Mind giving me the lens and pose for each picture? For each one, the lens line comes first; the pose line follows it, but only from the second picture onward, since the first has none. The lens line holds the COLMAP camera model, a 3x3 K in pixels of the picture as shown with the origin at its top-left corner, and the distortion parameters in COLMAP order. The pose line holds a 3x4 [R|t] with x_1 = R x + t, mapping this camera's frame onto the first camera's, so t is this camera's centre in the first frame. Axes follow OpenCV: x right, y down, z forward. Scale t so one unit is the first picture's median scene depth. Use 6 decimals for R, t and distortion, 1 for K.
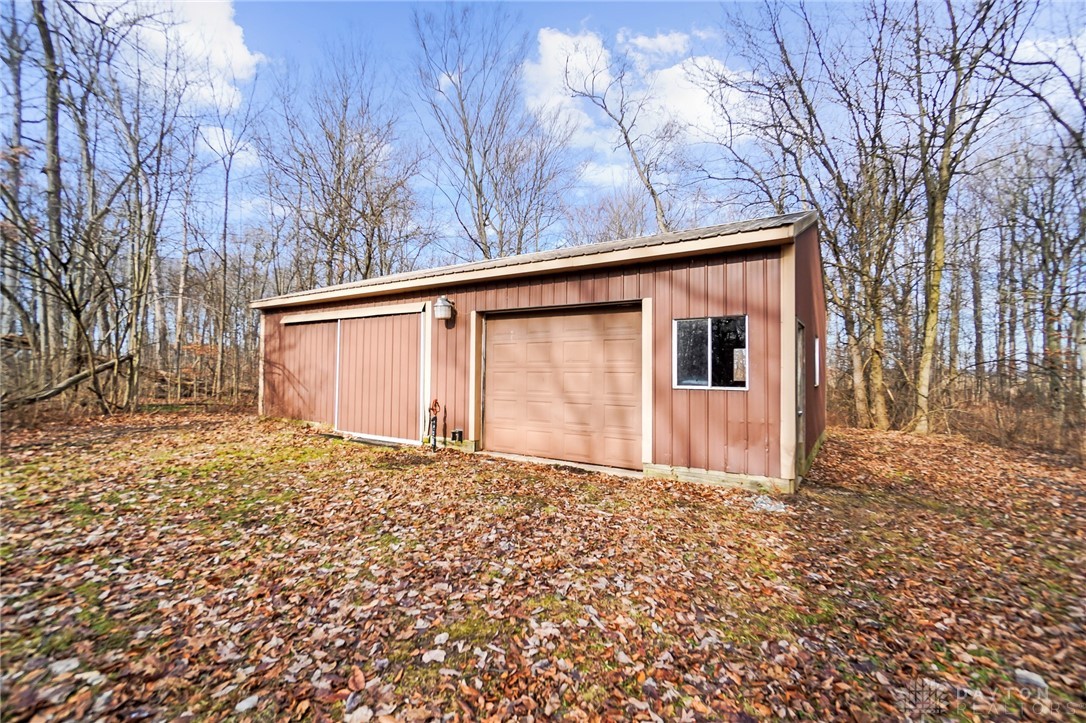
lens RADIAL K [[448.5, 0, 543.0], [0, 448.5, 361.5], [0, 0, 1]] dist [-0.002101, -0.000303]
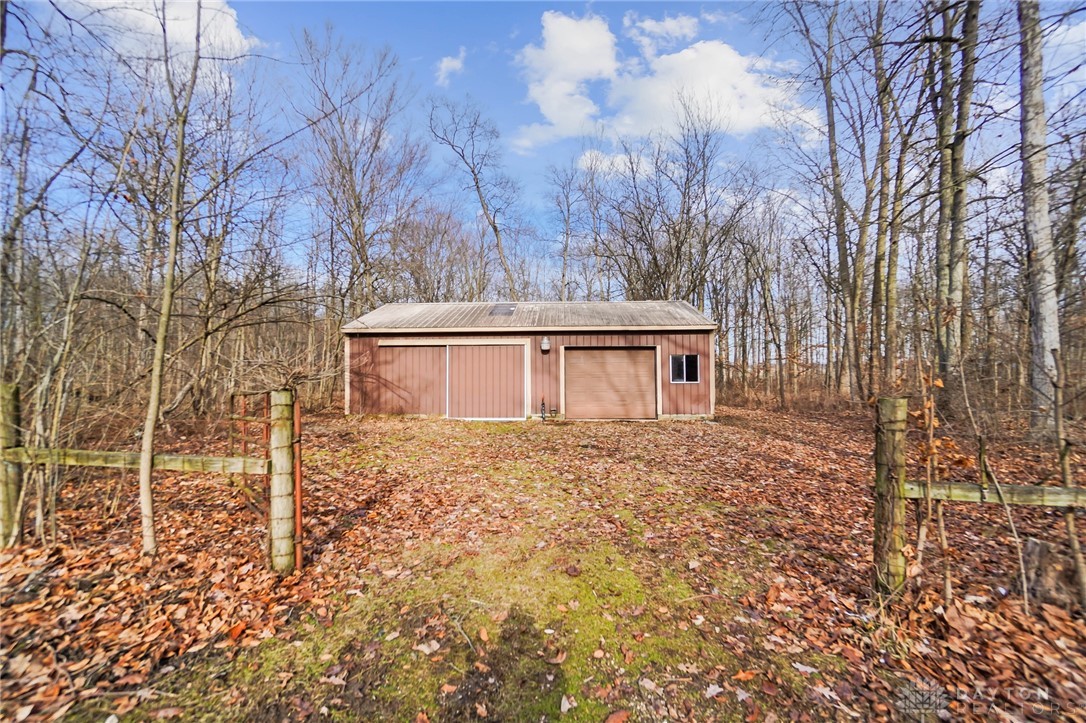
lens RADIAL K [[467.3, 0, 537.4], [0, 467.3, 365.0], [0, 0, 1]] dist [-0.002442, -0.000703]
pose [[0.885066, 0.005643, 0.465431, -1.302754], [0.003077, 0.999834, -0.017973, 0.004098], [-0.465455, 0.017340, 0.884902, -0.787295]]
